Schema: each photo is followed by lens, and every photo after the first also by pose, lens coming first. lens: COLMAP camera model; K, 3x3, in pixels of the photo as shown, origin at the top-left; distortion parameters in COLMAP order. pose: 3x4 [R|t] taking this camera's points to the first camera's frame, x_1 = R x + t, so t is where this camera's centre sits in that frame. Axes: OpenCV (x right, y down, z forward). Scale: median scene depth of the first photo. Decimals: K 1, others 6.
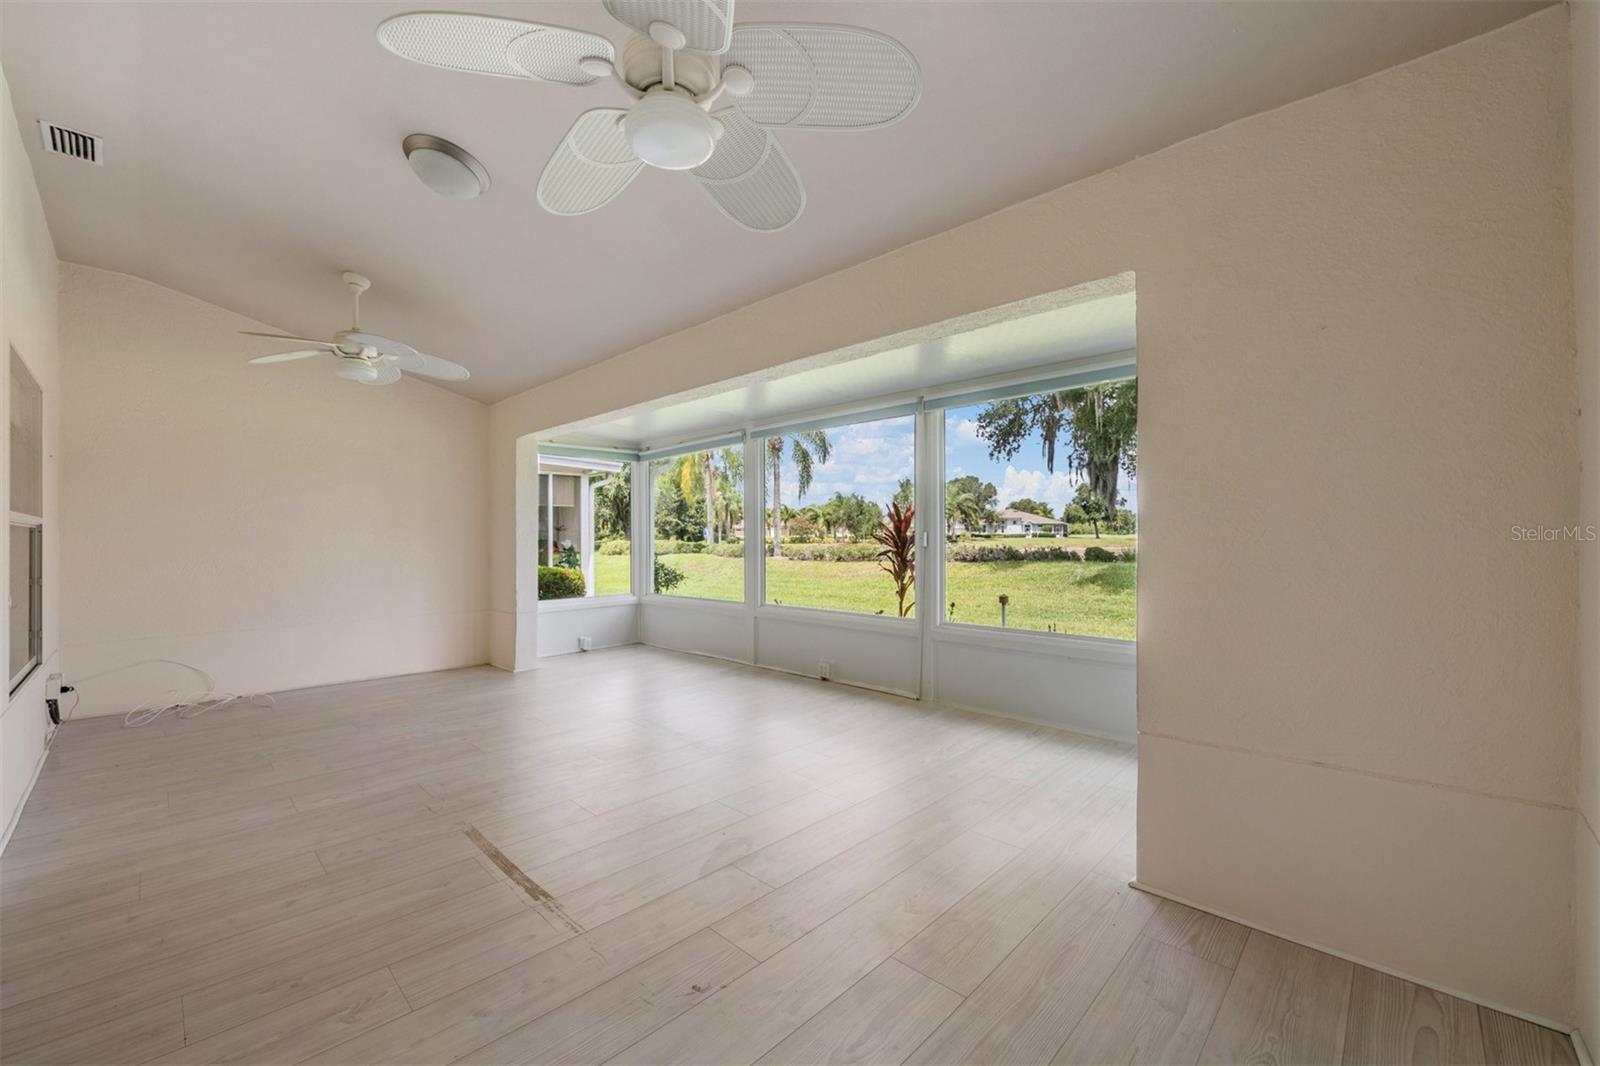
lens RADIAL K [[649.9, 0, 800.0], [0, 649.9, 533.0], [0, 0, 1]] dist [-0.000134, 0.000020]
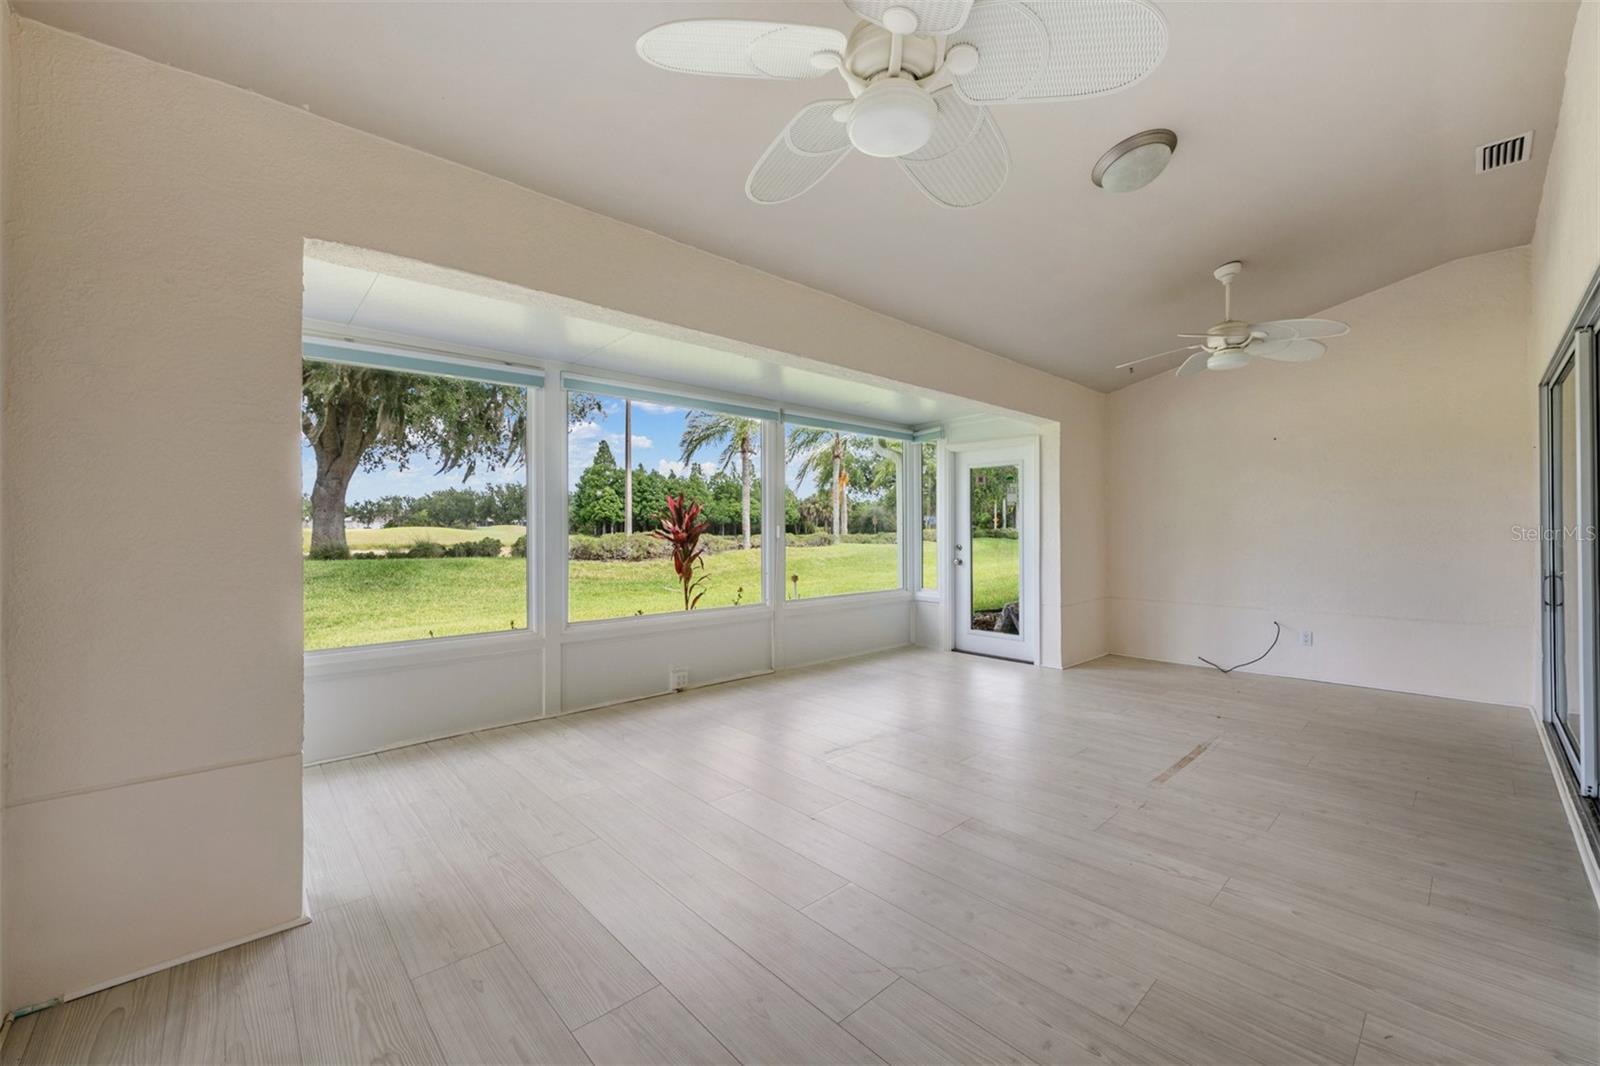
lens RADIAL K [[634.9, 0, 807.4], [0, 634.9, 530.8], [0, 0, 1]] dist [-0.018600, -0.000043]
pose [[0.039165, 0.006585, 0.999211, -1.557713], [-0.002621, 0.999976, -0.006487, 0.024265], [-0.999229, -0.002365, 0.039181, 1.492194]]
